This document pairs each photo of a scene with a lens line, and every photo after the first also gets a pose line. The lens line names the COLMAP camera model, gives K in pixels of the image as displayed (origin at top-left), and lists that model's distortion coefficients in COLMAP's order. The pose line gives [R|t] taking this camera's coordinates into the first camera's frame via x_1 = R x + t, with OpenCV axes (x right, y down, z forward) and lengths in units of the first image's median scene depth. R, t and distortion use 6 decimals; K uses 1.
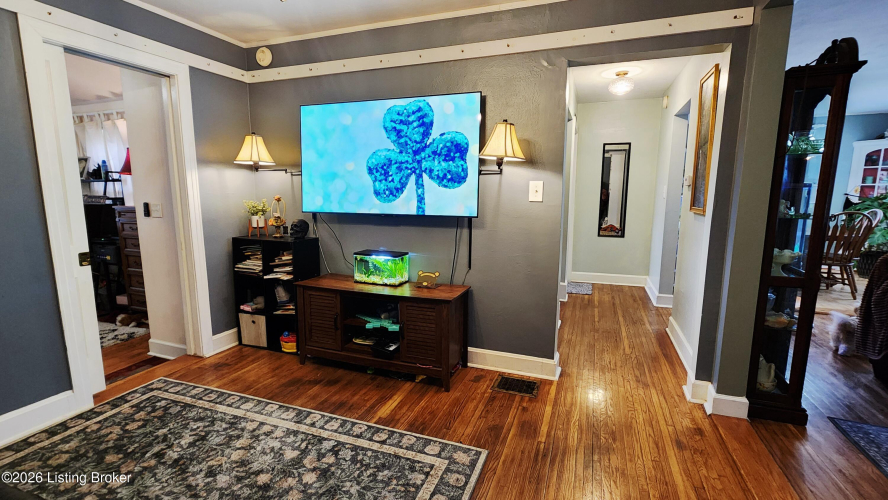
lens RADIAL K [[396.2, 0, 444.0], [0, 396.2, 250.0], [0, 0, 1]] dist [-0.000529, 0.000104]
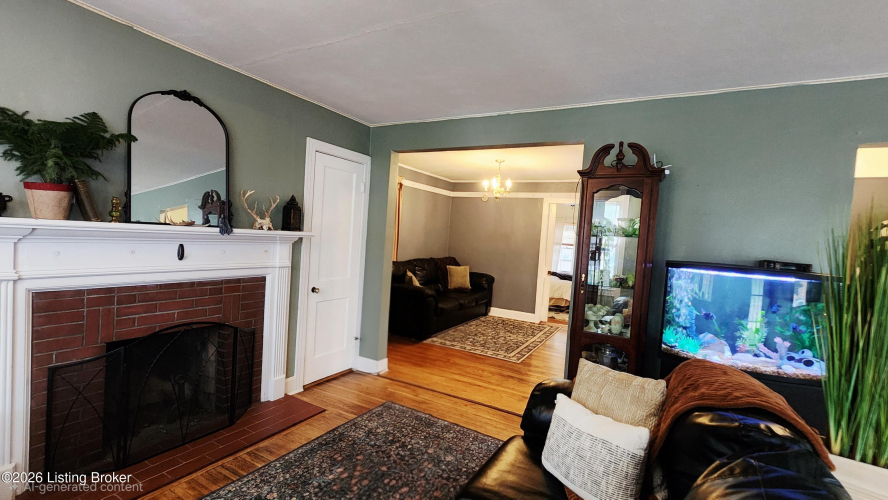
lens RADIAL K [[396.2, 0, 444.0], [0, 396.2, 250.0], [0, 0, 1]] dist [-0.000529, 0.000104]
pose [[-0.158059, 0.026983, -0.987061, 1.967798], [-0.208327, 0.976214, 0.060046, -0.145451], [0.965203, 0.215122, -0.148678, 0.634613]]
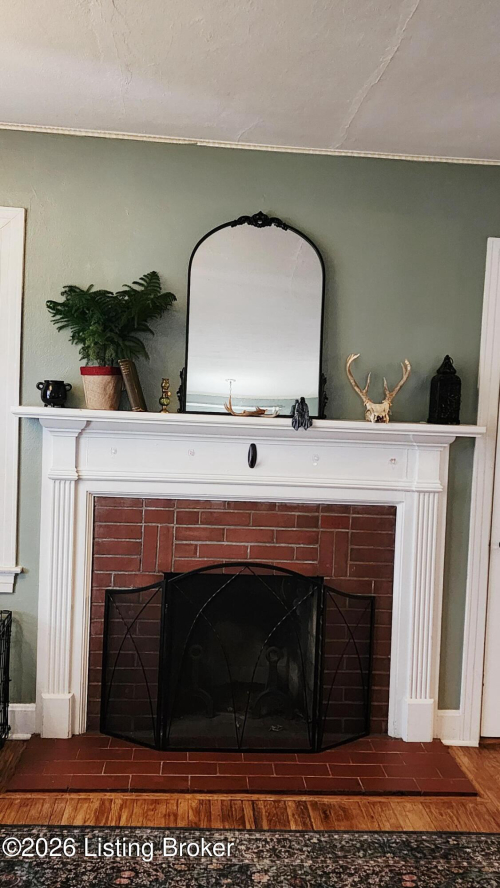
lens RADIAL K [[804.8, 0, 250.0], [0, 804.8, 444.0], [0, 0, 1]] dist [0.163571, -0.216888]
pose [[-0.907577, -0.015547, -0.419598, 1.634350], [-0.104592, 0.976185, 0.190061, -0.225421], [0.406650, 0.216382, -0.887589, 1.080725]]
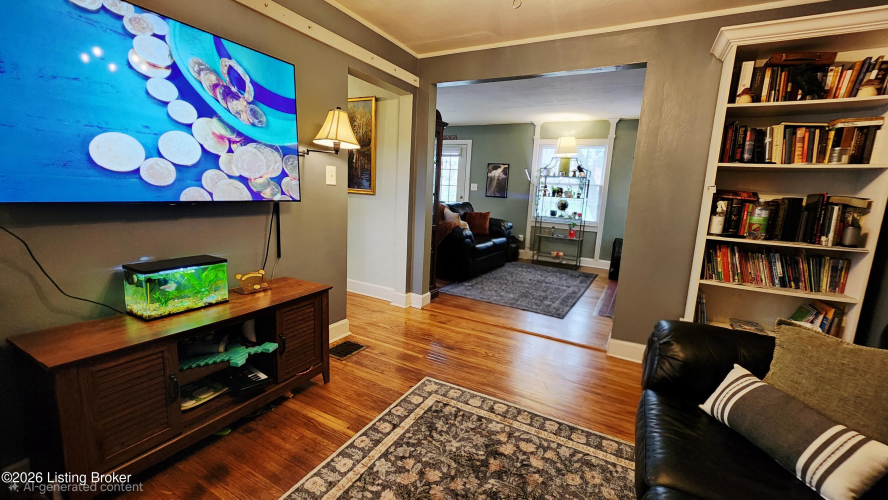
lens RADIAL K [[368.2, 0, 450.0], [0, 368.2, 247.8], [0, 0, 1]] dist [-0.000314, 0.000077]
pose [[0.133837, -0.159864, 0.978024, -0.820307], [0.099616, 0.984075, 0.147221, -0.073037], [-0.985984, 0.077723, 0.147631, 0.573262]]
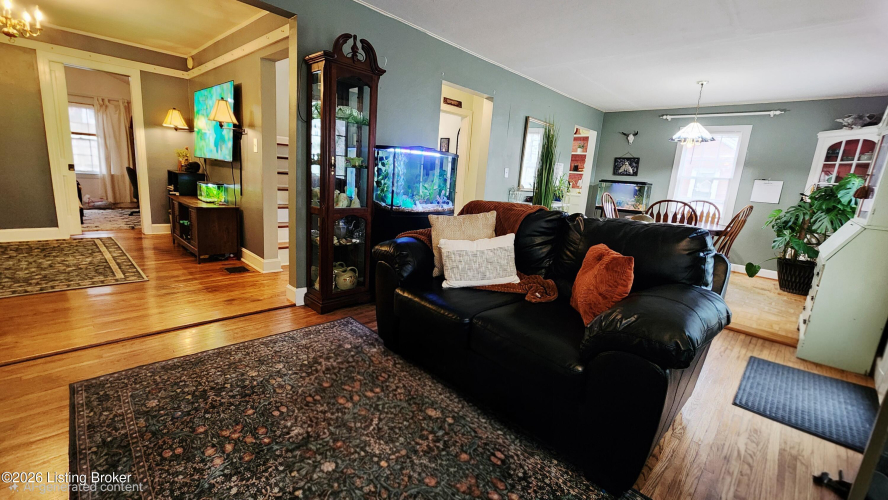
lens RADIAL K [[368.2, 0, 450.0], [0, 368.2, 247.8], [0, 0, 1]] dist [-0.000314, 0.000077]
pose [[0.917666, 0.143618, -0.370491, 1.613197], [-0.131261, 0.989620, 0.058499, 0.064117], [0.375047, -0.005052, 0.926992, -0.038668]]
